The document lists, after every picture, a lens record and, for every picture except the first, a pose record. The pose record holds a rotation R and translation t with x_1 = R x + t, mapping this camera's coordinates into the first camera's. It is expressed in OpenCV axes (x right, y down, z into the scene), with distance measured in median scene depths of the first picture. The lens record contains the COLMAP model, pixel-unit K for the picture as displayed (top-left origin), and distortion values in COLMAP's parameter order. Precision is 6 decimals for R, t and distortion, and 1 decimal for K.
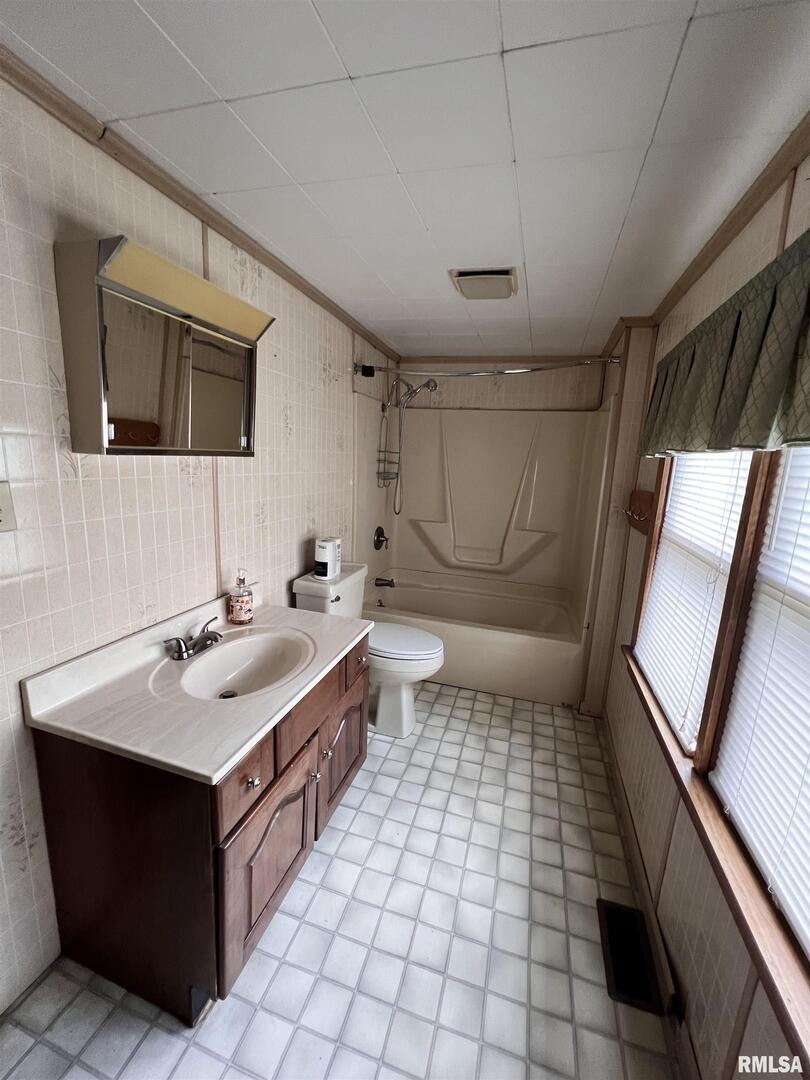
lens RADIAL K [[434.0, 0, 404.1], [0, 434.0, 538.5], [0, 0, 1]] dist [-0.001766, 0.000547]
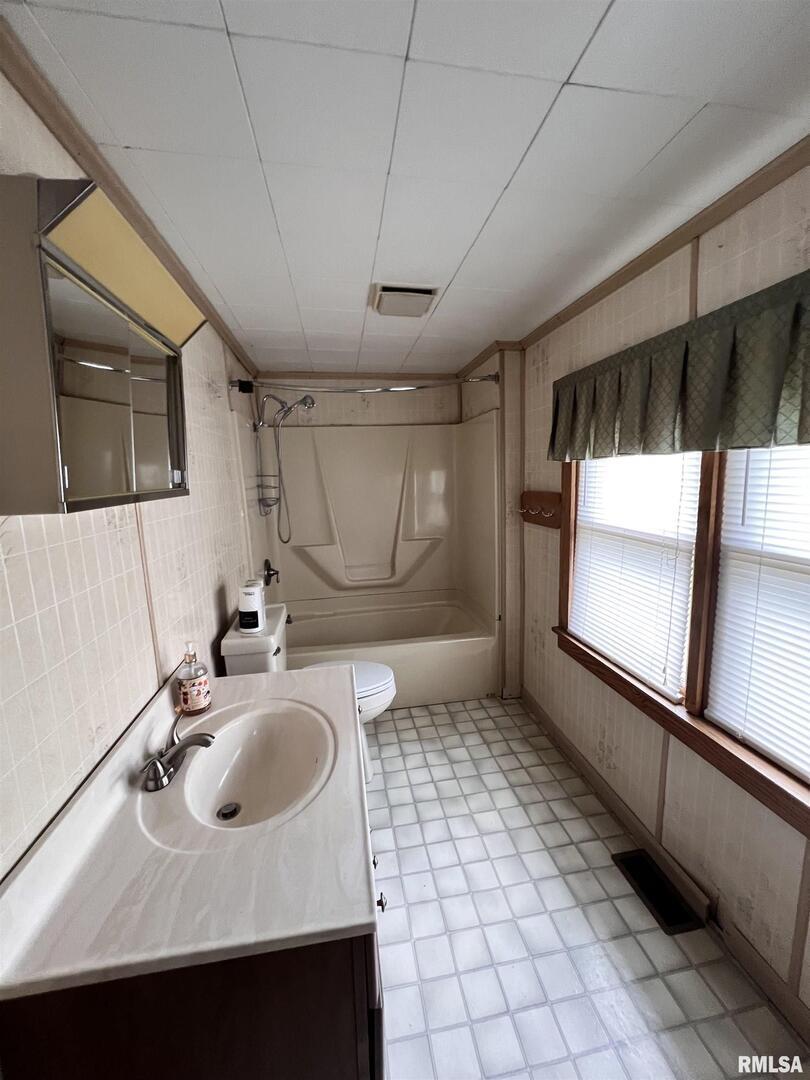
lens RADIAL K [[434.0, 0, 404.1], [0, 434.0, 538.5], [0, 0, 1]] dist [-0.001766, 0.000547]
pose [[0.893705, -0.141284, 0.425829, -0.290062], [0.155651, 0.987811, 0.001071, -0.044044], [-0.420791, 0.065324, 0.904803, 0.120619]]
